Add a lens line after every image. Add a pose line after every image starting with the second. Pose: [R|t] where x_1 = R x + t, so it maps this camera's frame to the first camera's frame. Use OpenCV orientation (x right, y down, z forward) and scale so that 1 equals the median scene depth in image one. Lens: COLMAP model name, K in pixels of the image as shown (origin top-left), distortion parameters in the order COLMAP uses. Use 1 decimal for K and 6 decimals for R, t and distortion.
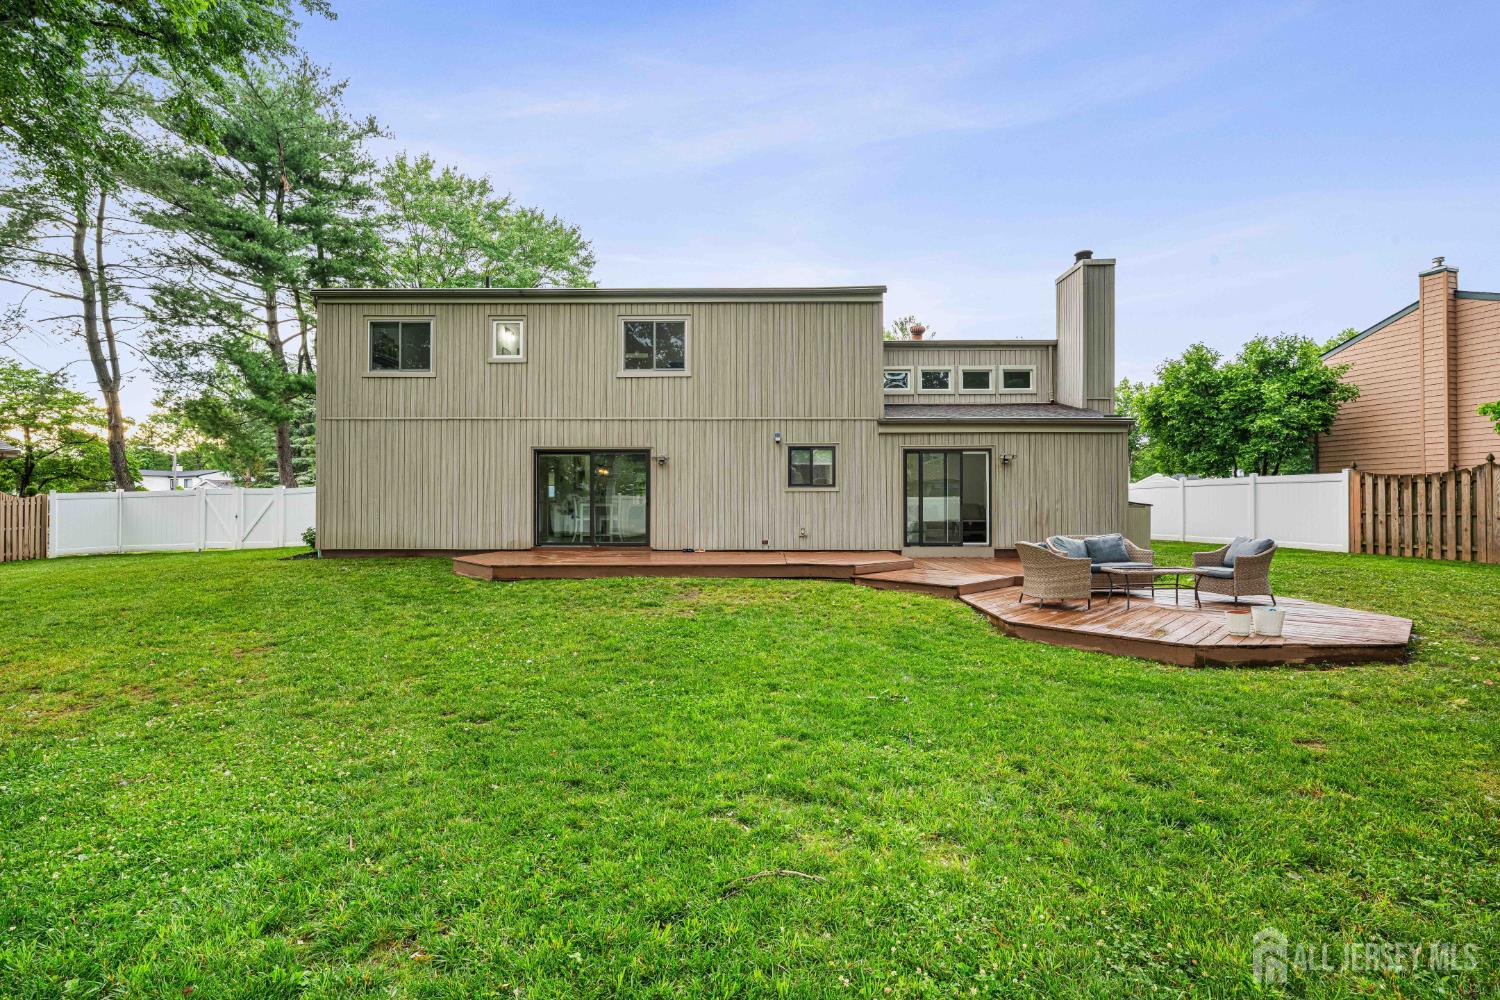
lens RADIAL K [[700.9, 0, 750.0], [0, 700.9, 500.0], [0, 0, 1]] dist [0.000395, 0.000040]
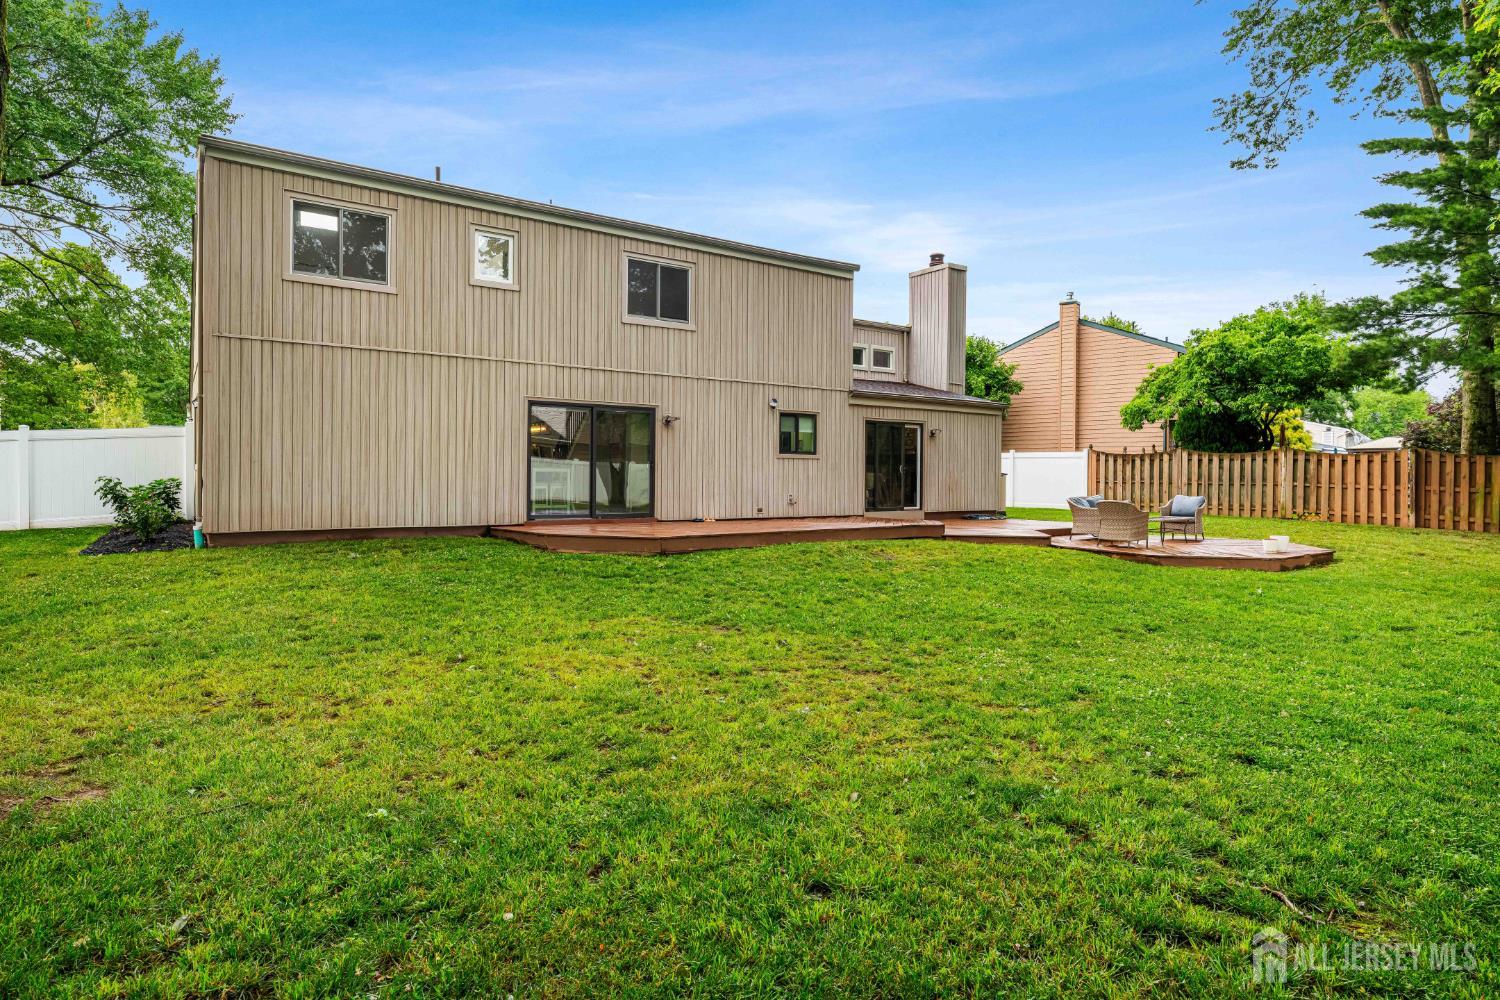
lens RADIAL K [[855.9, 0, 751.1], [0, 855.9, 481.8], [0, 0, 1]] dist [0.002217, 0.000072]
pose [[0.800389, 0.000828, 0.599481, -0.695873], [-0.011572, 0.999834, 0.014070, 0.004636], [-0.599369, -0.018198, 0.800266, 0.057238]]
